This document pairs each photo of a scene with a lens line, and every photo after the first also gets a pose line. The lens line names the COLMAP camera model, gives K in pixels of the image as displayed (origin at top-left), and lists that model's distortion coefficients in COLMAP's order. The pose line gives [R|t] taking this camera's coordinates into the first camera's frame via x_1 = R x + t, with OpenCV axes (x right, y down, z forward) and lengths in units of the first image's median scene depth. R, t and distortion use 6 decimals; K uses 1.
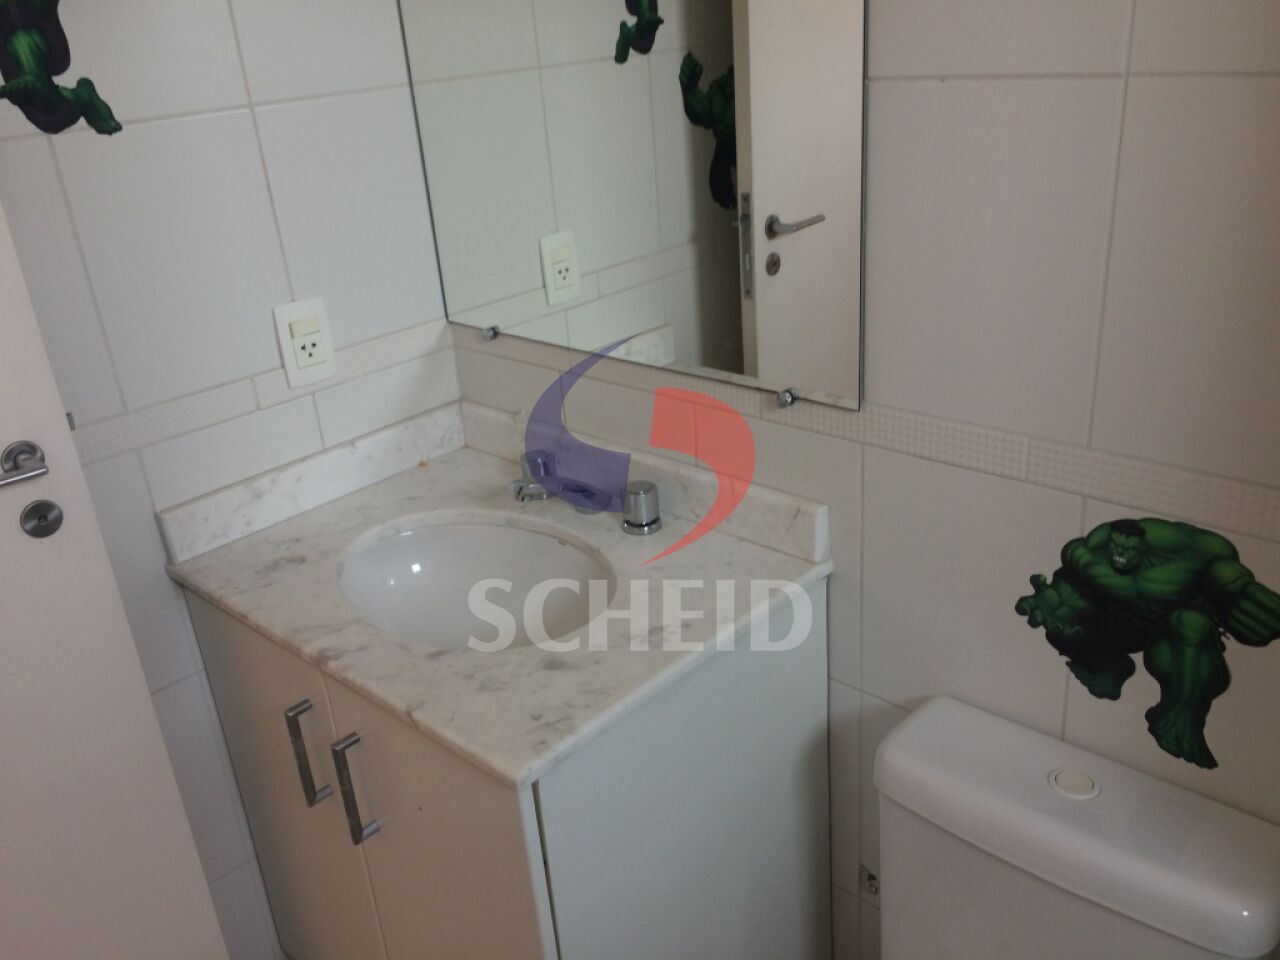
lens RADIAL K [[1100.4, 0, 639.5], [0, 1100.4, 478.7], [0, 0, 1]] dist [0.059481, -0.057363]
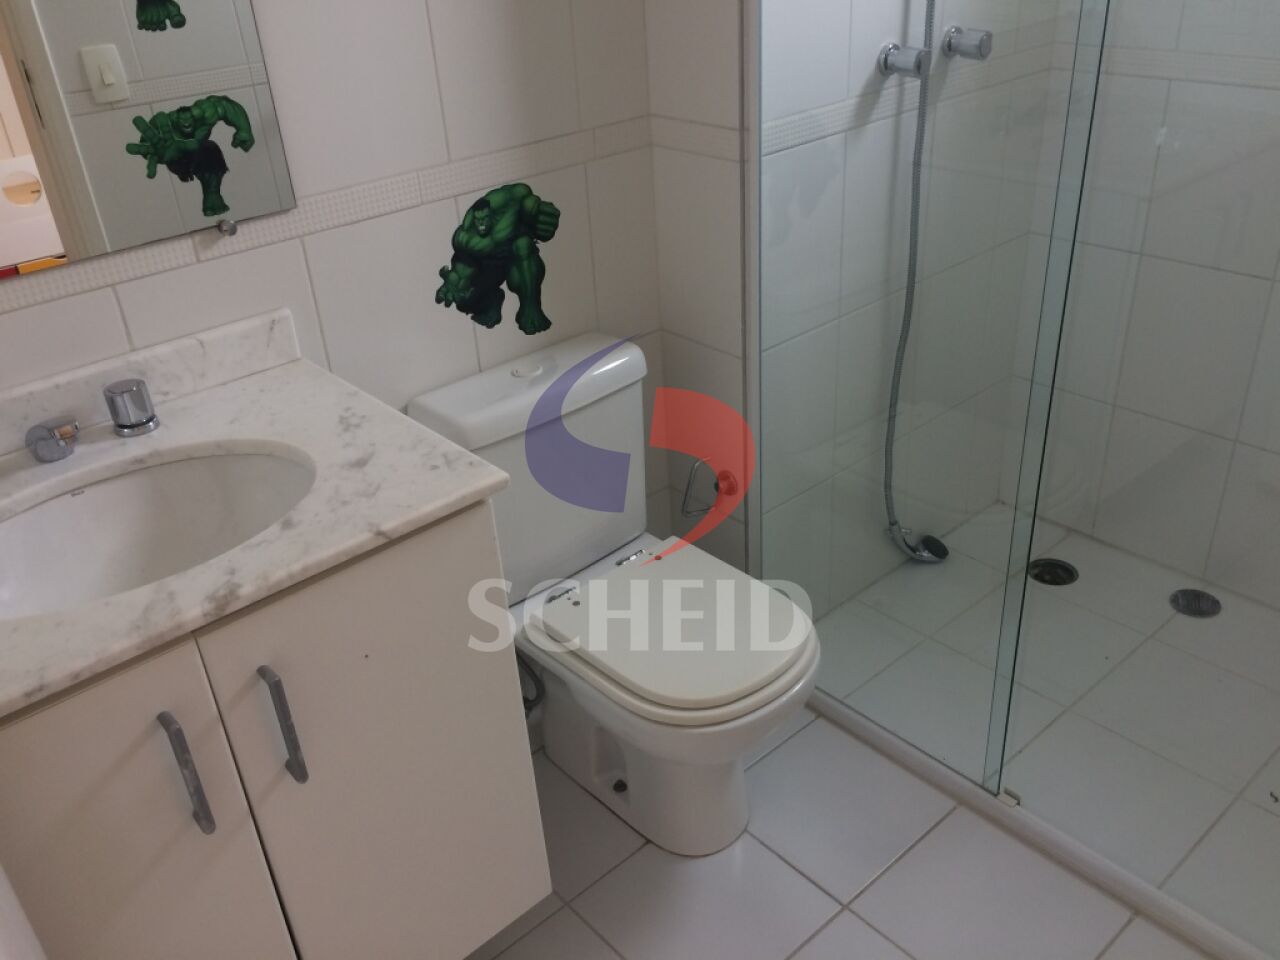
lens RADIAL K [[1100.4, 0, 638.8], [0, 1100.4, 481.4], [0, 0, 1]] dist [0.059481, -0.057363]
pose [[0.084653, -0.425956, 0.900775, -1.112075], [0.446836, 0.824250, 0.347777, -0.076901], [-0.890602, 0.373058, 0.260108, 0.510485]]
